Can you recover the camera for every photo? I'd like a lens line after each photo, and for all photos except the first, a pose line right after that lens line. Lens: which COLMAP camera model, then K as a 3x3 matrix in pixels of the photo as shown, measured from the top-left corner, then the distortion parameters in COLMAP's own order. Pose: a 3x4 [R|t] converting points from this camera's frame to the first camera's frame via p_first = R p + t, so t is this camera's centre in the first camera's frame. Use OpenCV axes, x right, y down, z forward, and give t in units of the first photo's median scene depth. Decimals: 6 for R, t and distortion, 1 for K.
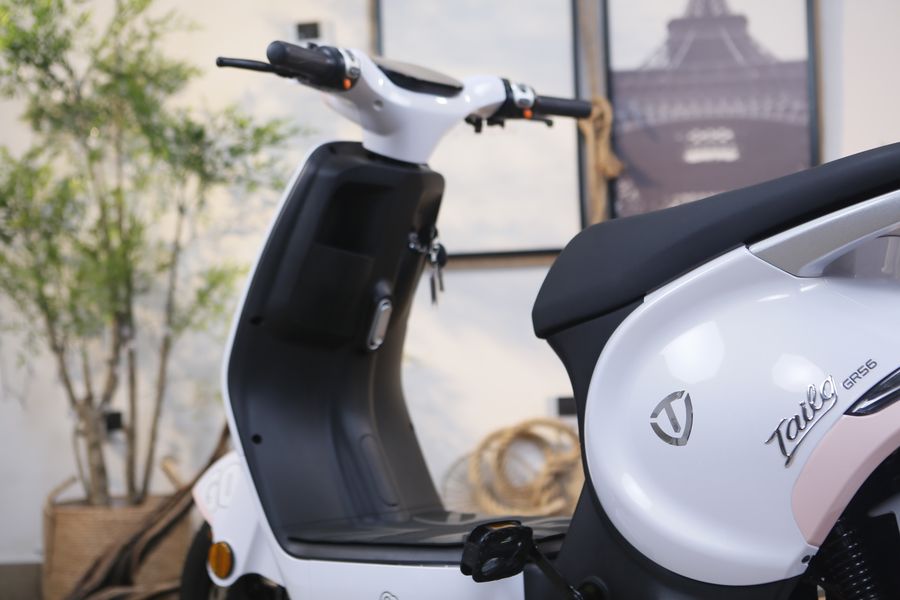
lens RADIAL K [[1529.3, 0, 456.1], [0, 1529.3, 280.9], [0, 0, 1]] dist [0.116013, 0.000000]
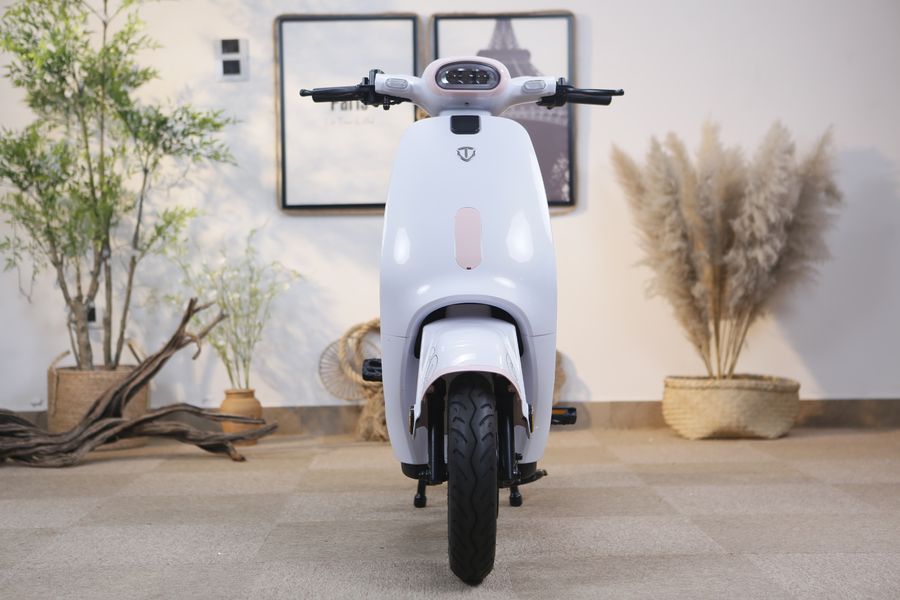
lens RADIAL K [[1477.0, 0, 449.3], [0, 1477.0, 301.2], [0, 0, 1]] dist [0.092955, 0.000000]
pose [[0.992400, 0.018346, 0.121677, -0.060741], [-0.026173, 0.997668, 0.063041, -0.018774], [-0.120237, -0.065747, 0.990566, -0.442169]]
